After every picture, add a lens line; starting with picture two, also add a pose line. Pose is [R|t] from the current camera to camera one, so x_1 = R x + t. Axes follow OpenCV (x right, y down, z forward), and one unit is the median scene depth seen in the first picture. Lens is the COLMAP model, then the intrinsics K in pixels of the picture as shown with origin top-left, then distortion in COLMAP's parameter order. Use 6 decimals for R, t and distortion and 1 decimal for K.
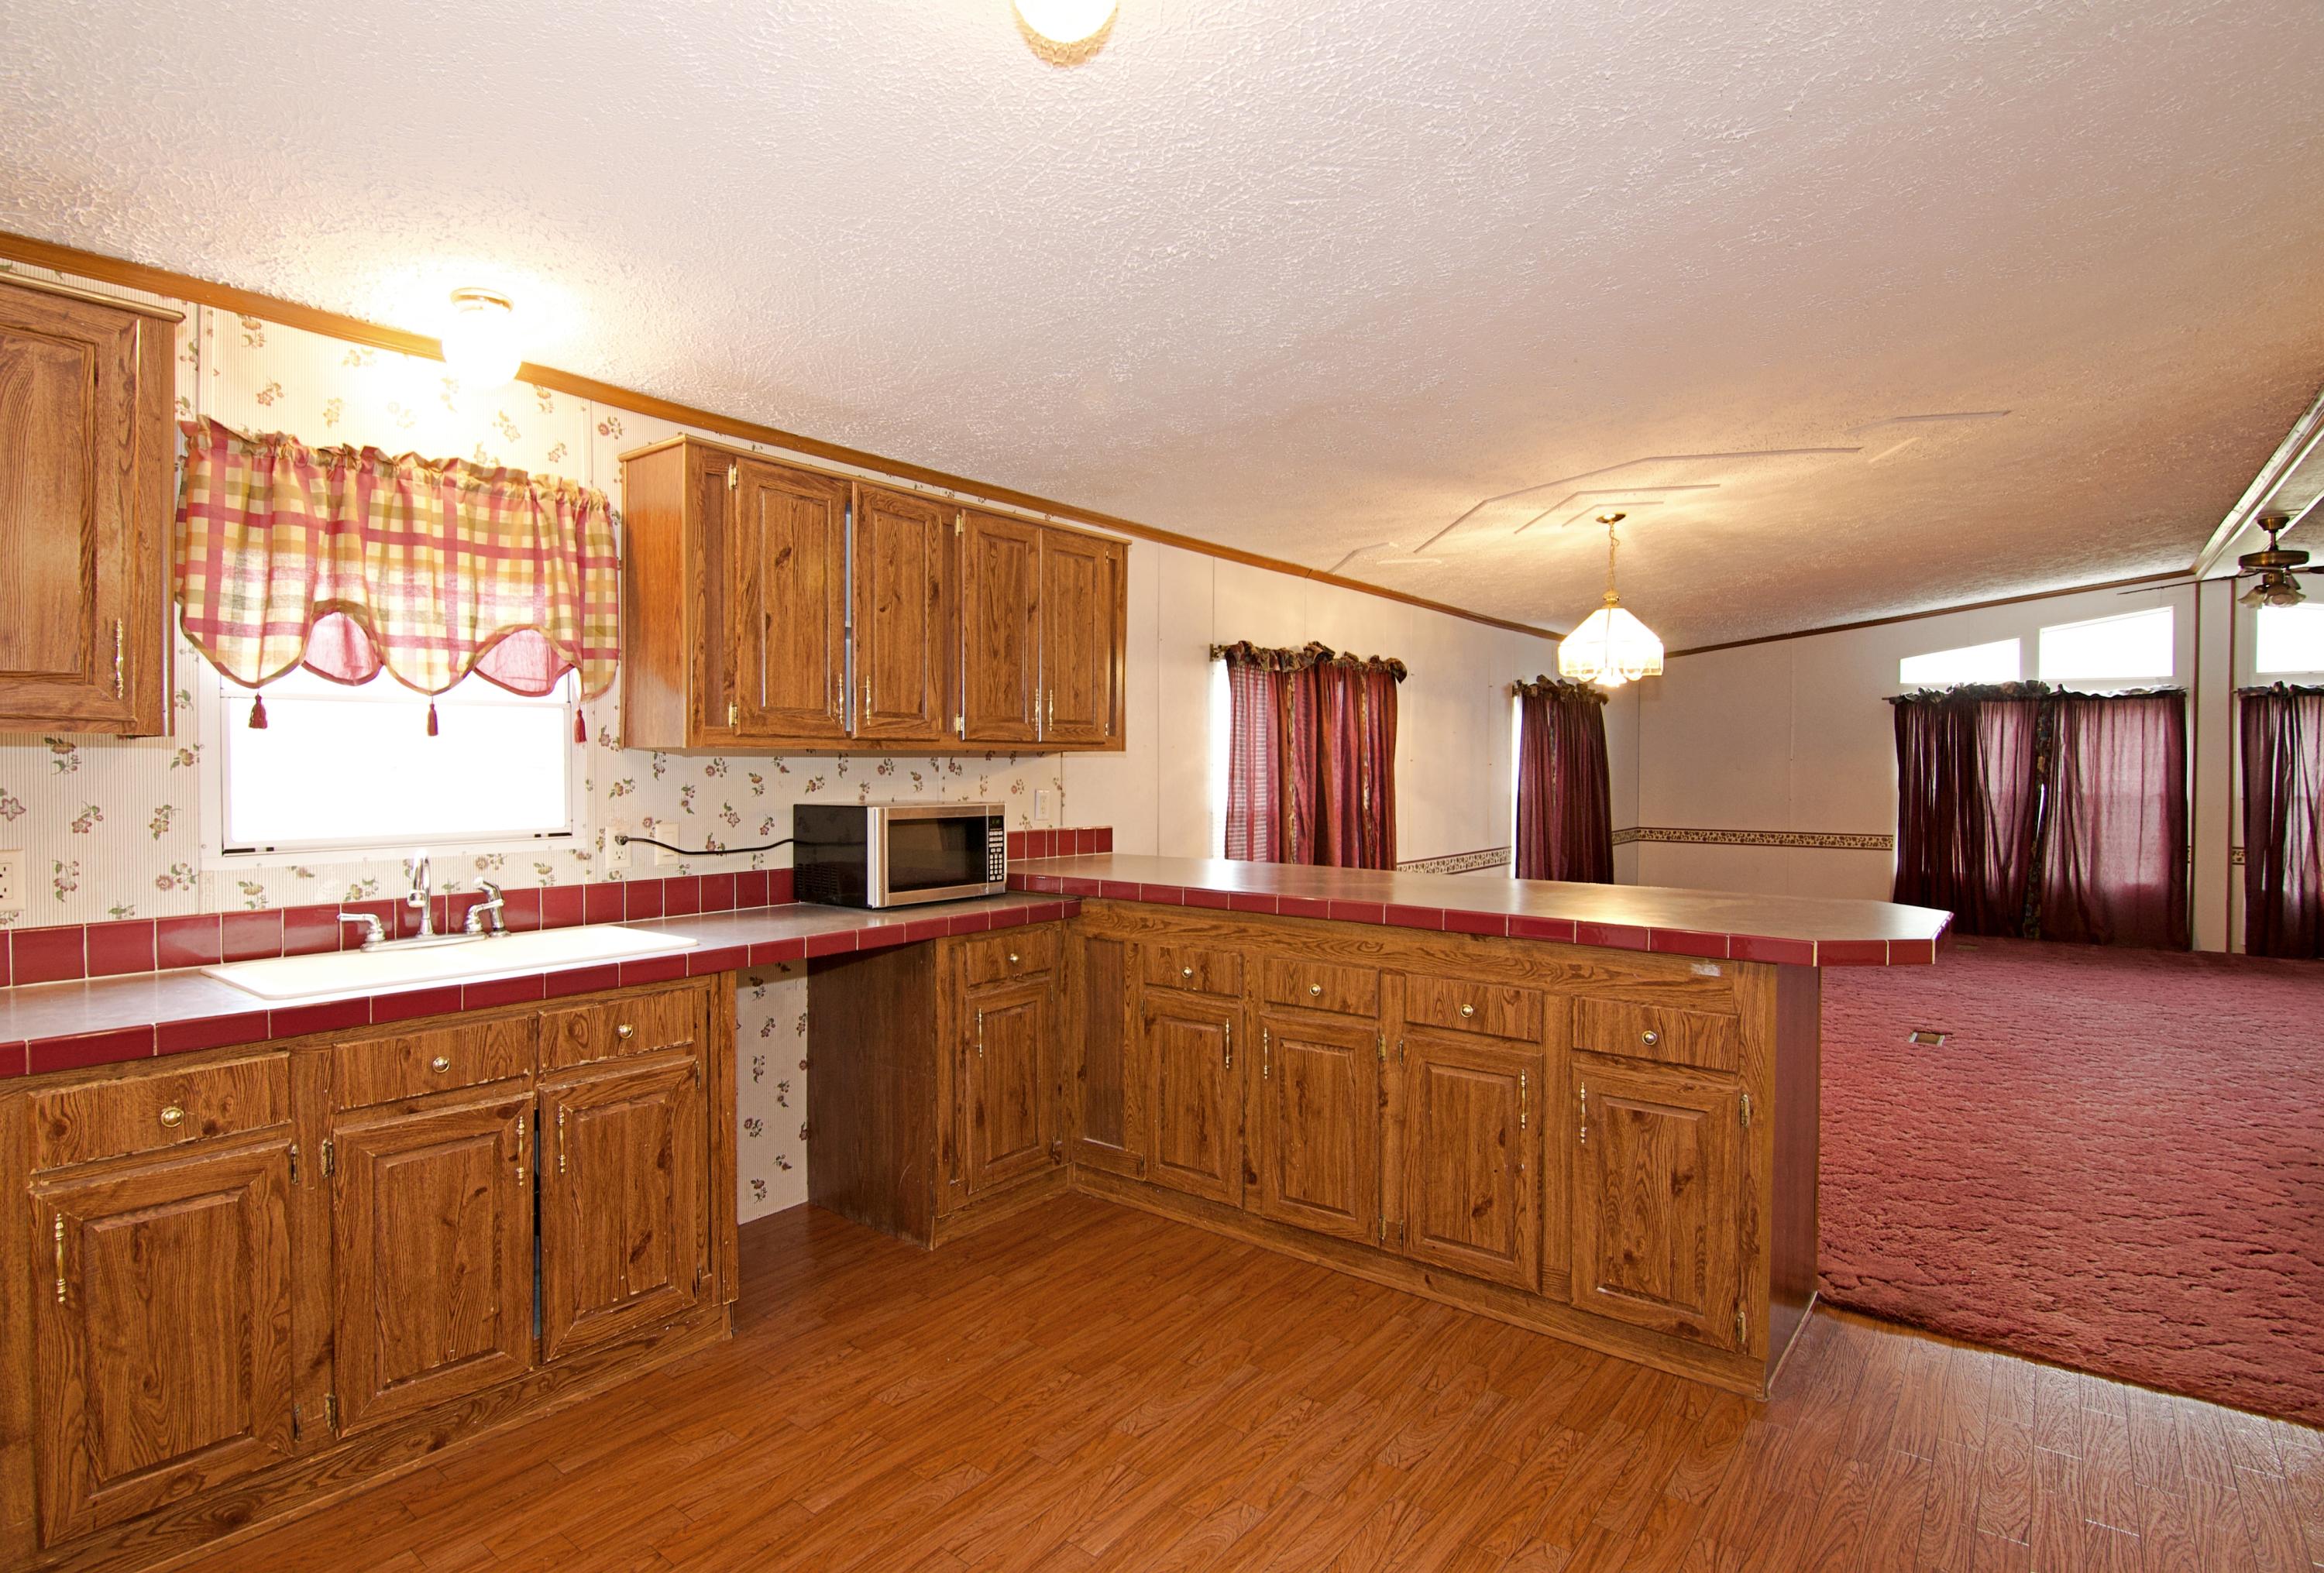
lens RADIAL K [[1104.4, 0, 1161.1], [0, 1104.4, 778.1], [0, 0, 1]] dist [-0.017496, -0.001306]
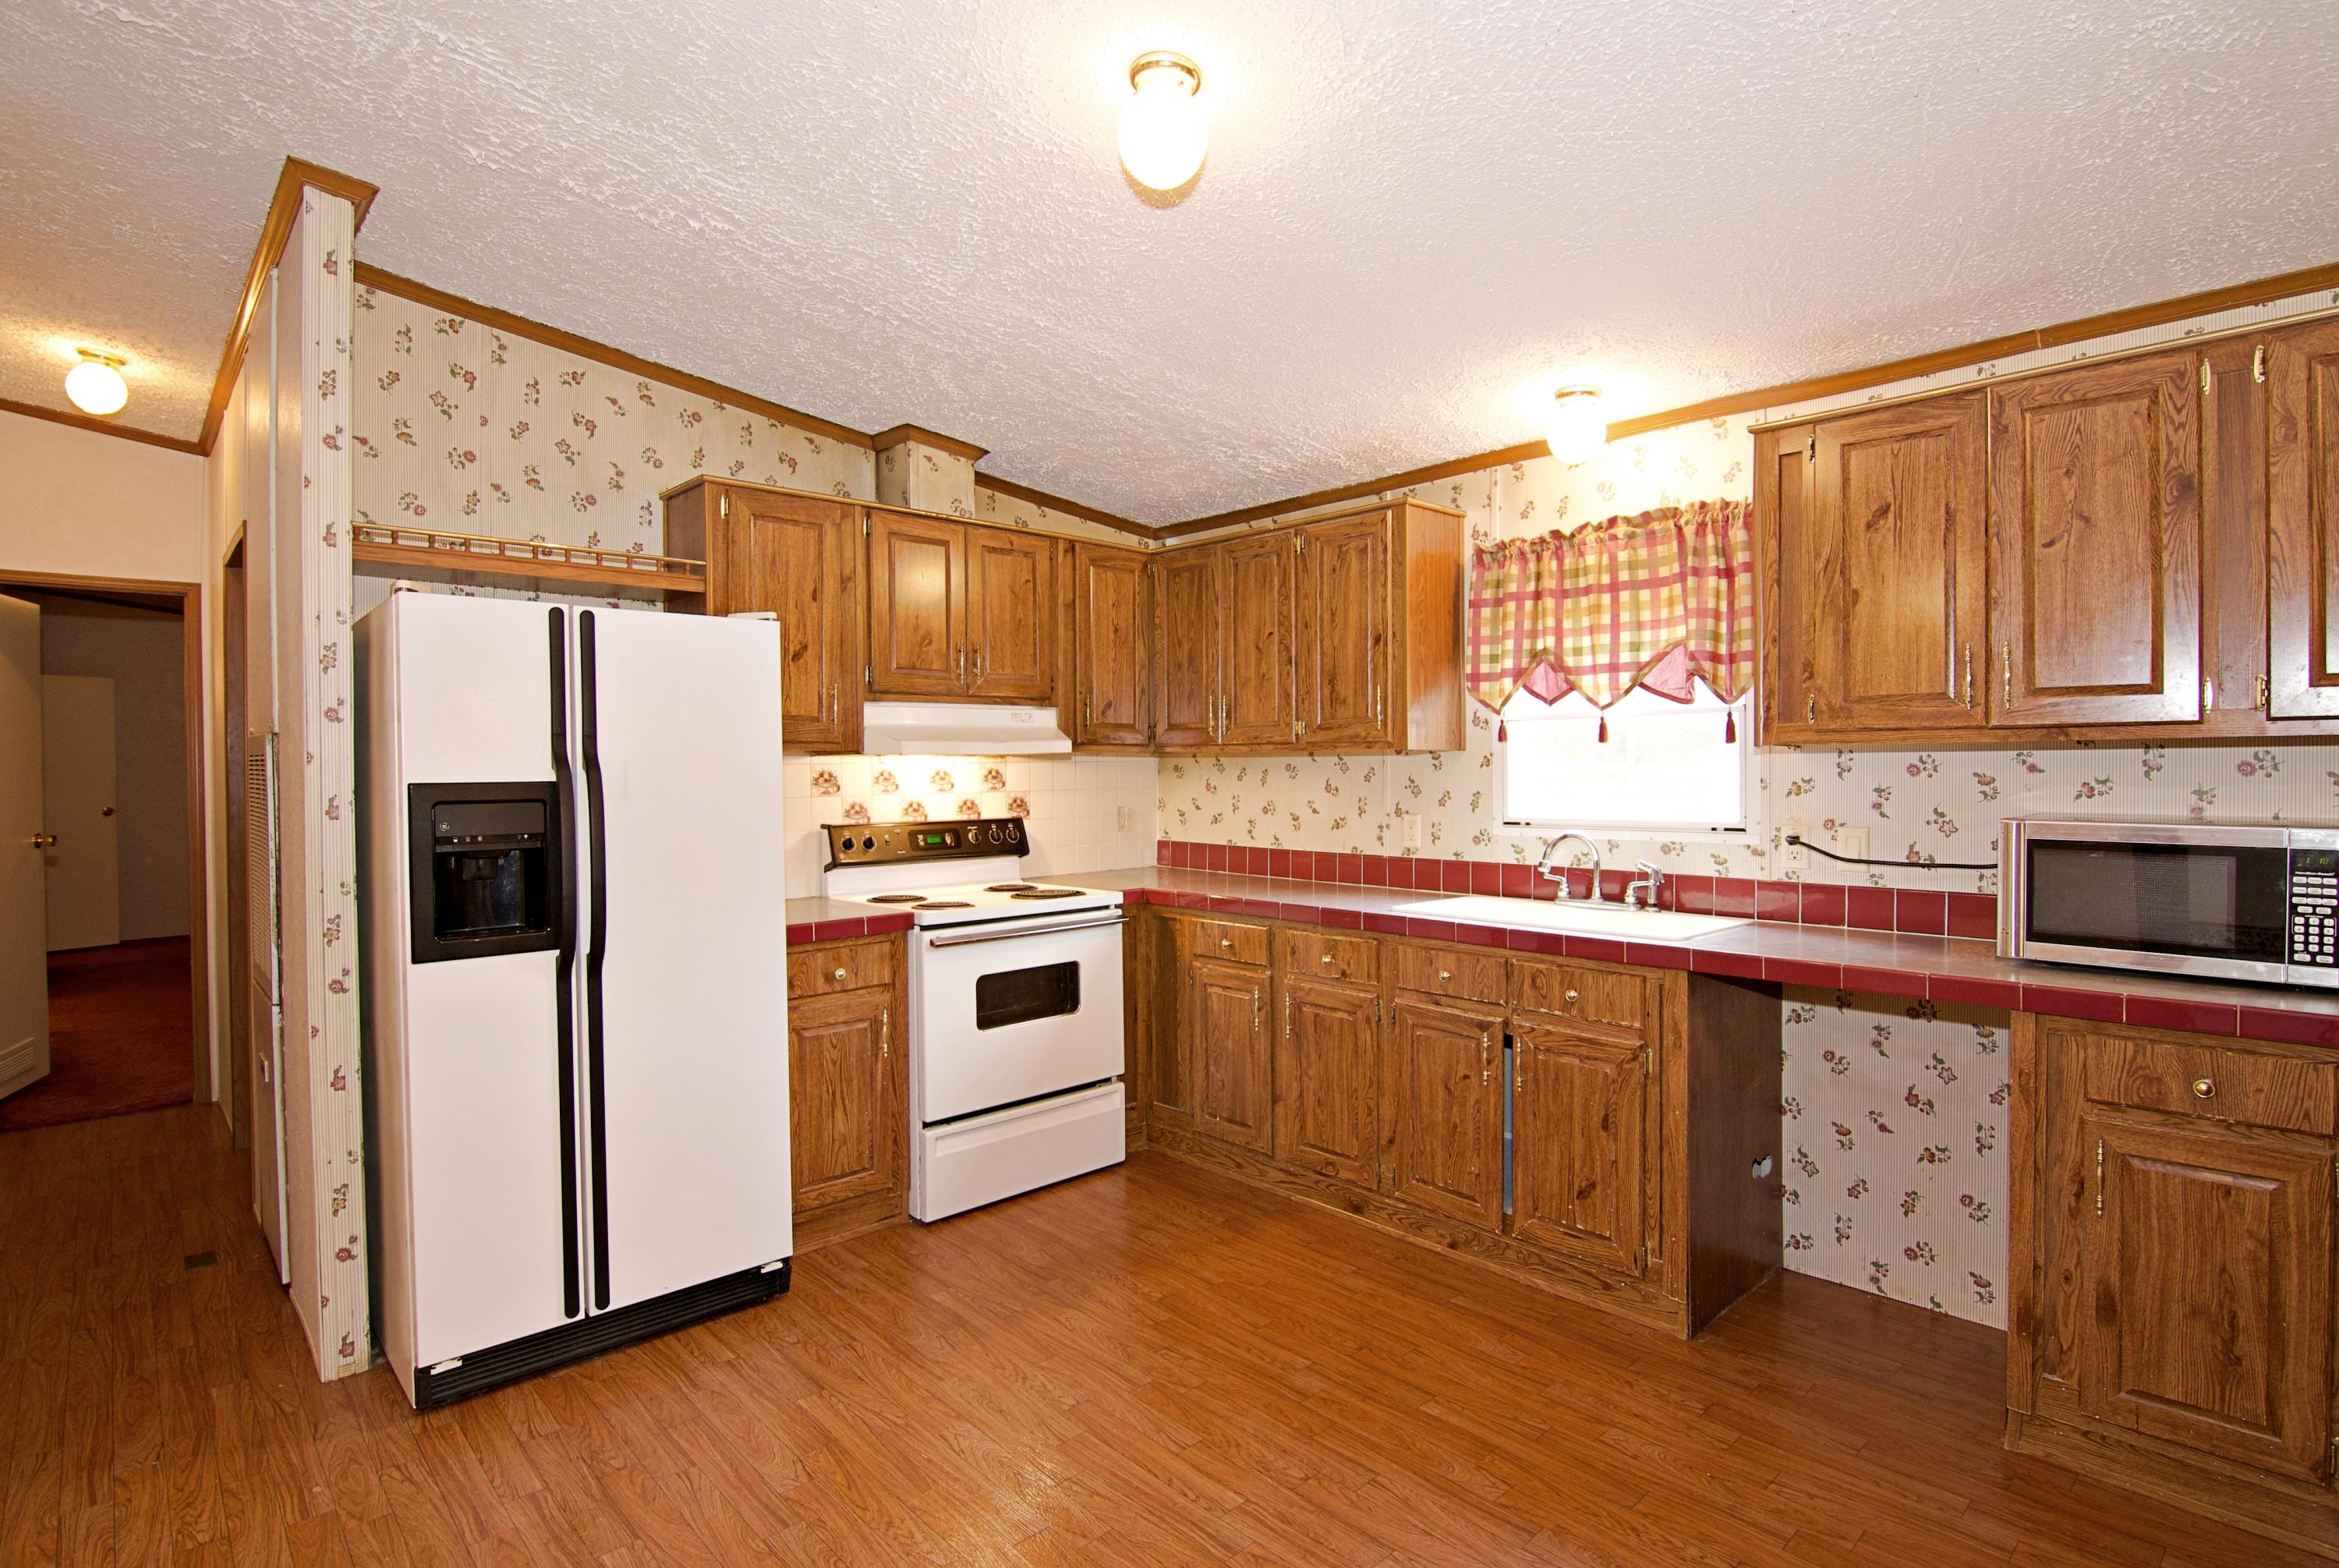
lens RADIAL K [[1111.7, 0, 1167.6], [0, 1111.7, 781.5], [0, 0, 1]] dist [-0.017496, -0.001306]
pose [[-0.123093, 0.010381, -0.992341, 0.653319], [-0.007350, 0.999908, 0.011372, -0.004190], [0.992368, 0.008693, -0.123005, 0.652384]]
